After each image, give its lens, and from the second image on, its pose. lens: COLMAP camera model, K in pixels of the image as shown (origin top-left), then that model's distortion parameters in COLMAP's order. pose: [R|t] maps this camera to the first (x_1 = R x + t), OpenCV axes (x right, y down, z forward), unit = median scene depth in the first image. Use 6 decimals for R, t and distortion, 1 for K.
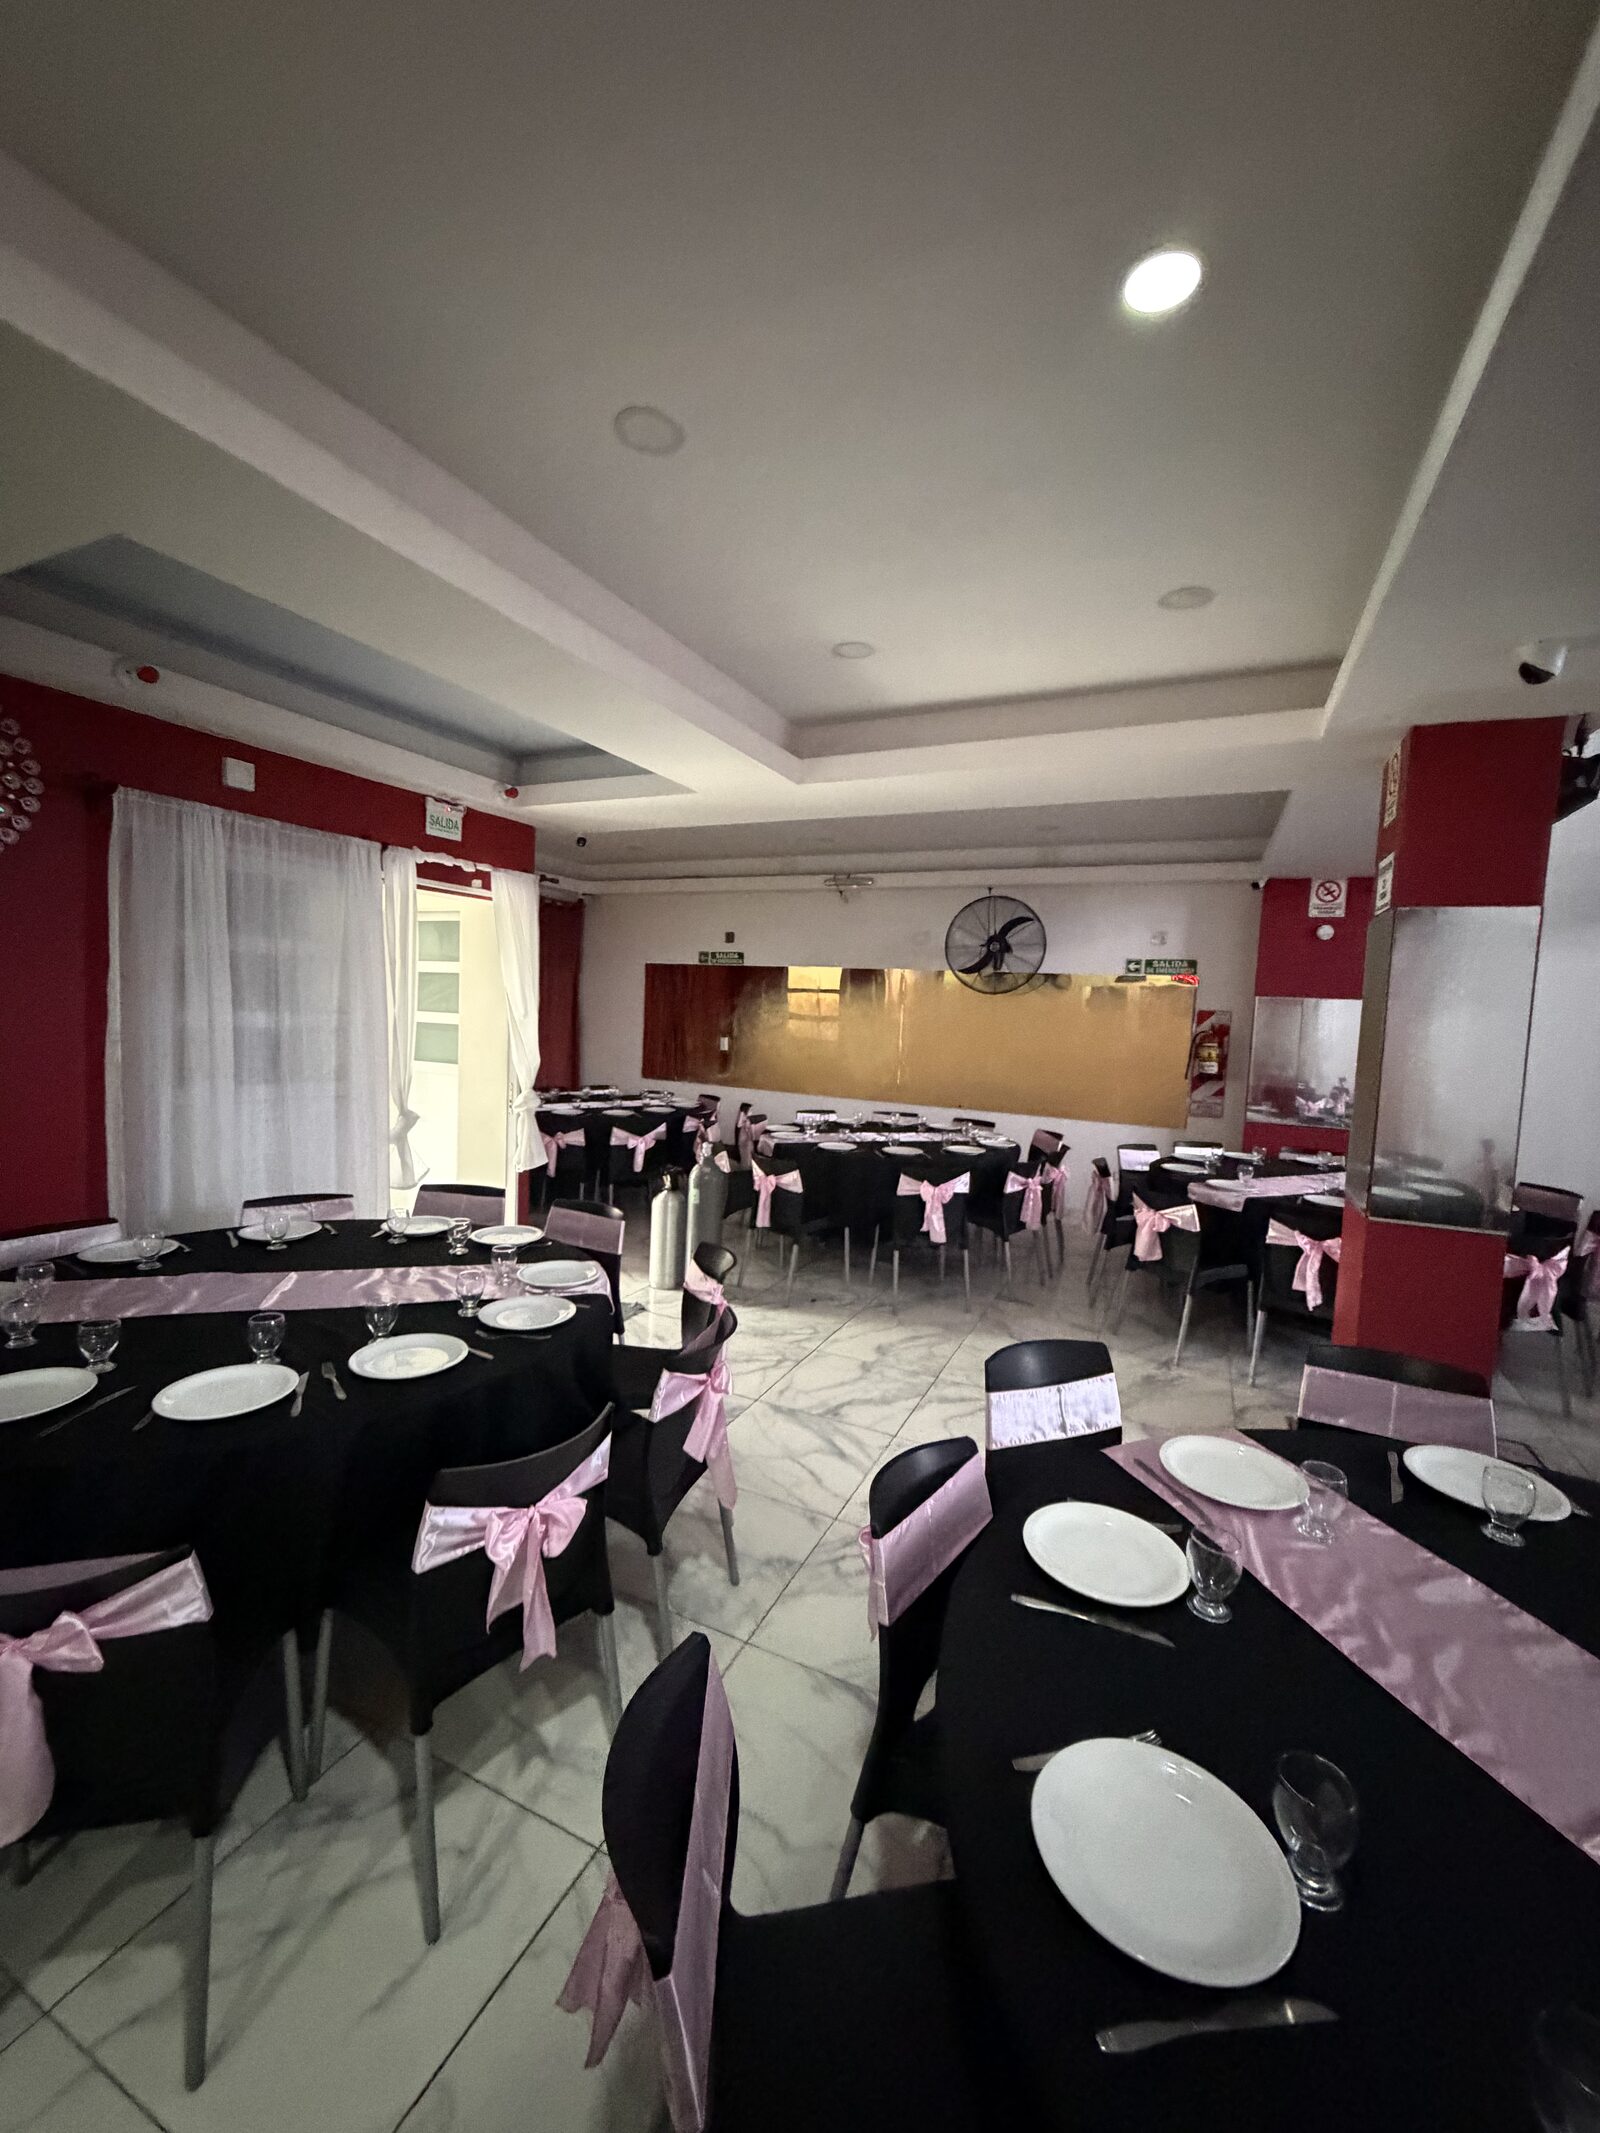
lens RADIAL K [[853.6, 0, 800.0], [0, 853.6, 1066.5], [0, 0, 1]] dist [0.015580, 0.000016]
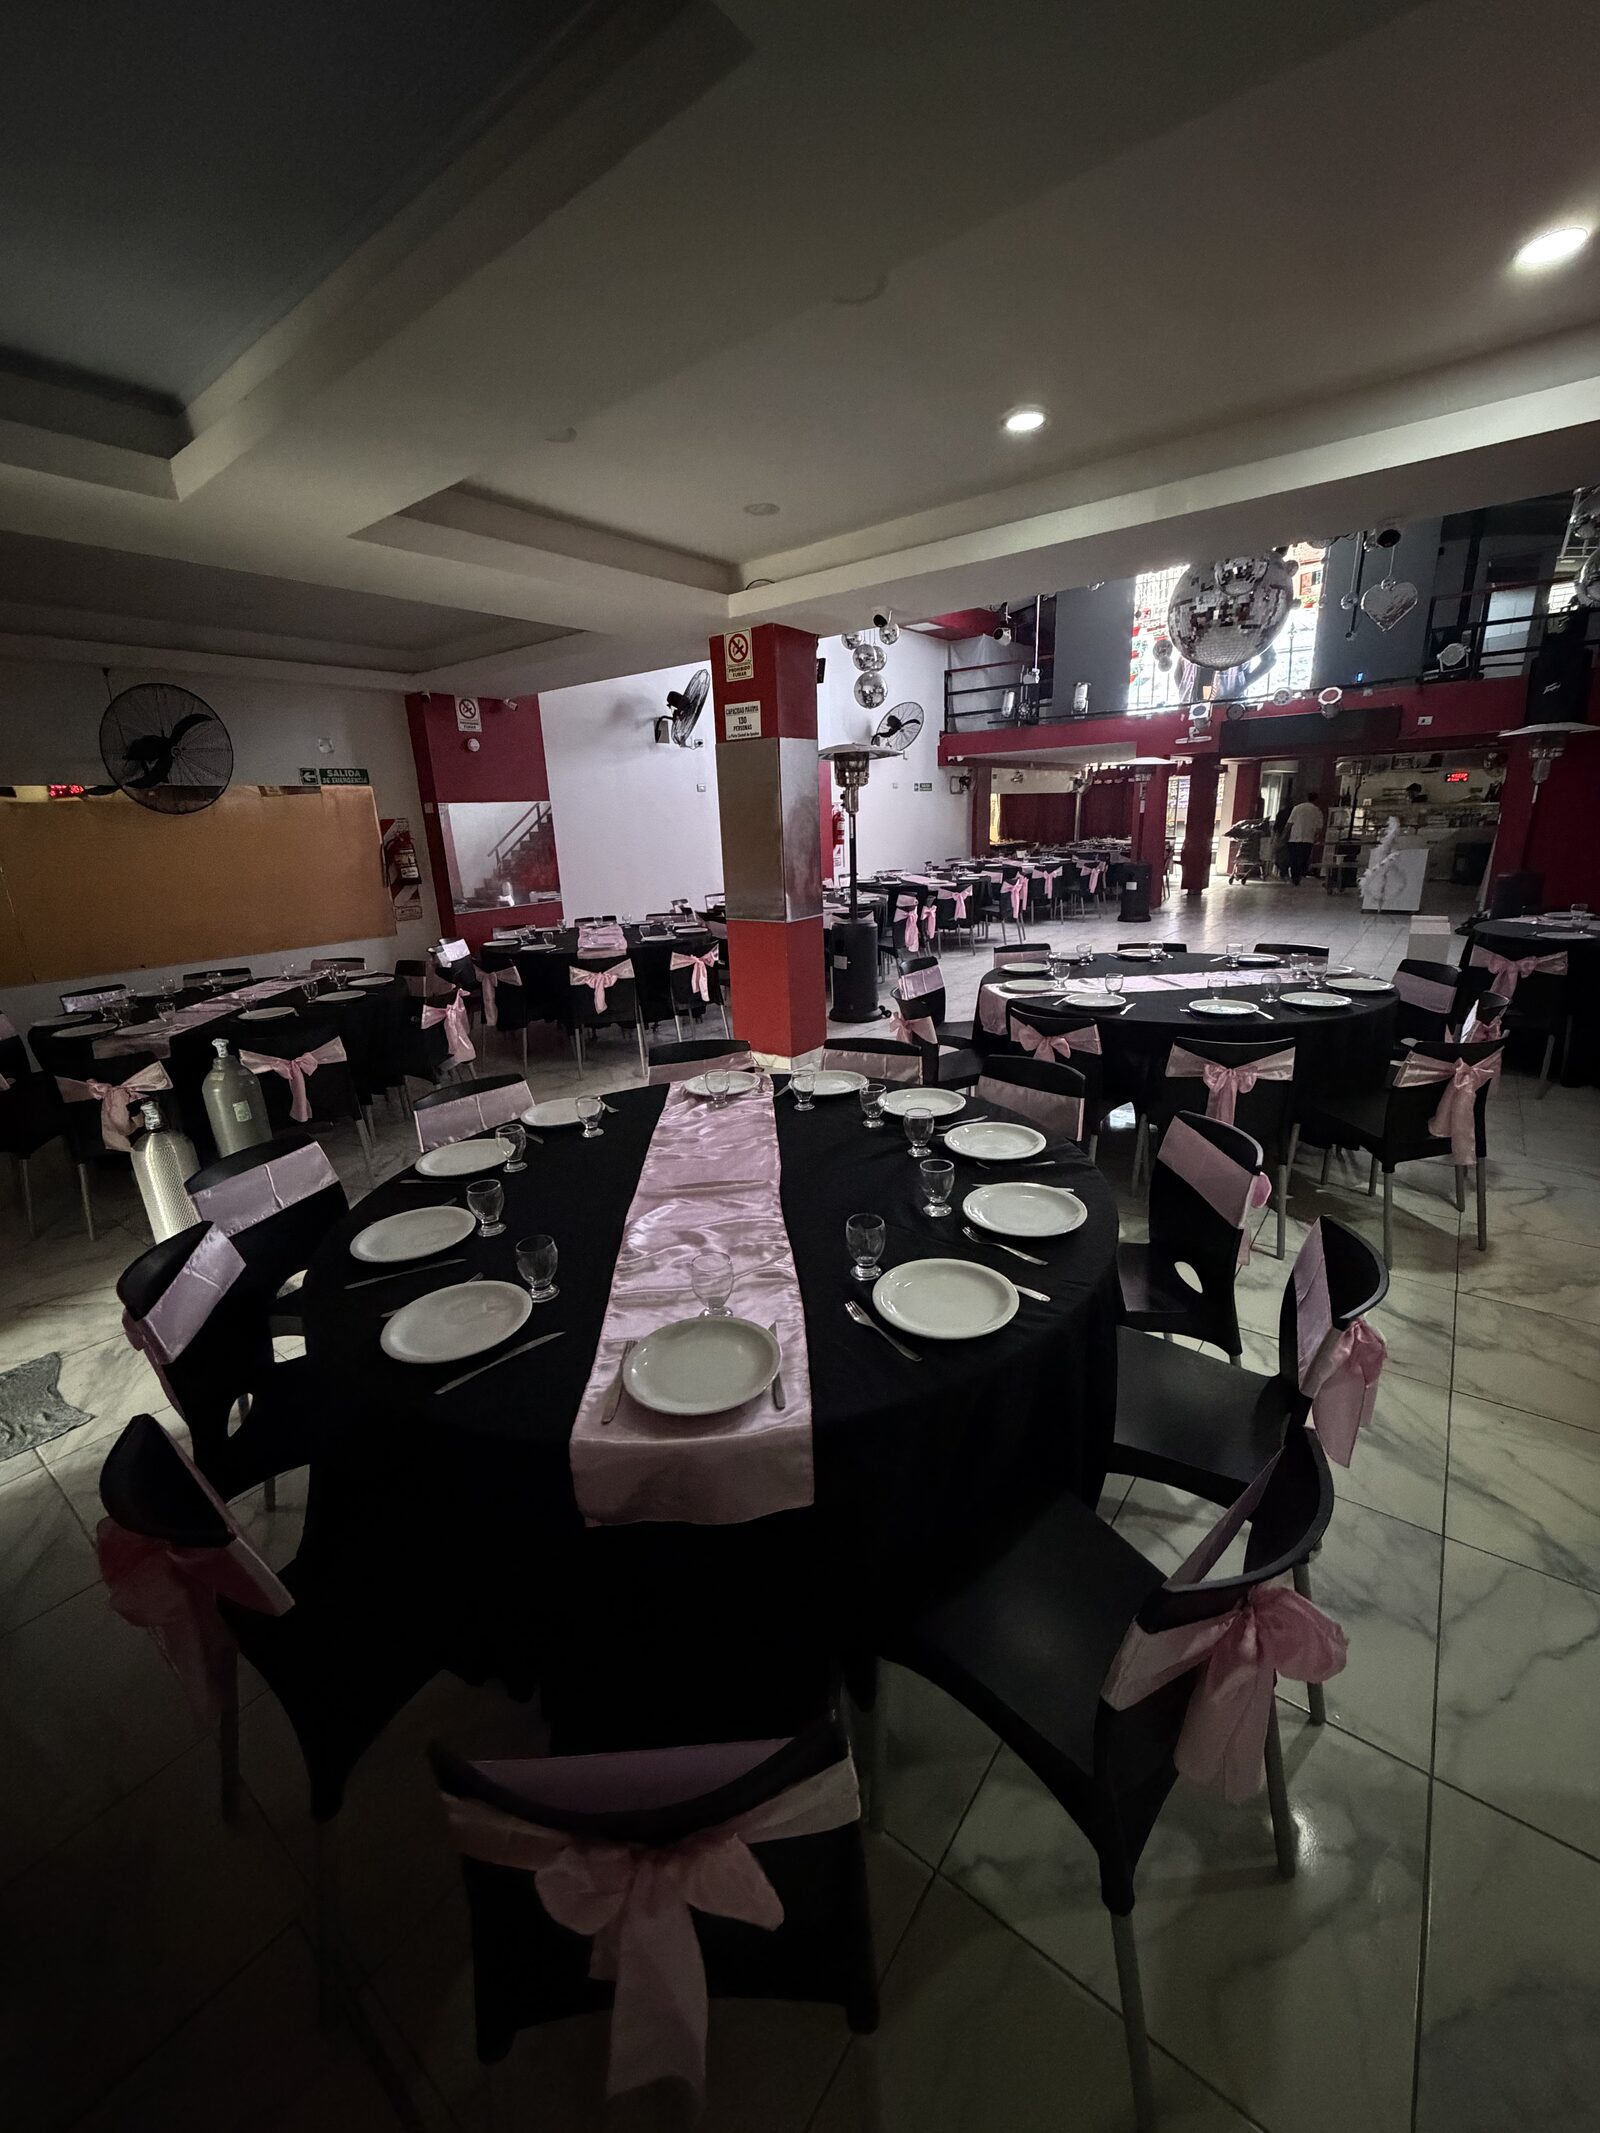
lens RADIAL K [[853.6, 0, 800.0], [0, 853.6, 1066.5], [0, 0, 1]] dist [0.015580, 0.000016]
pose [[0.203489, -0.326963, 0.922869, -0.539866], [0.126501, 0.943470, 0.306368, -0.040070], [-0.970871, 0.054401, 0.233347, 0.291350]]
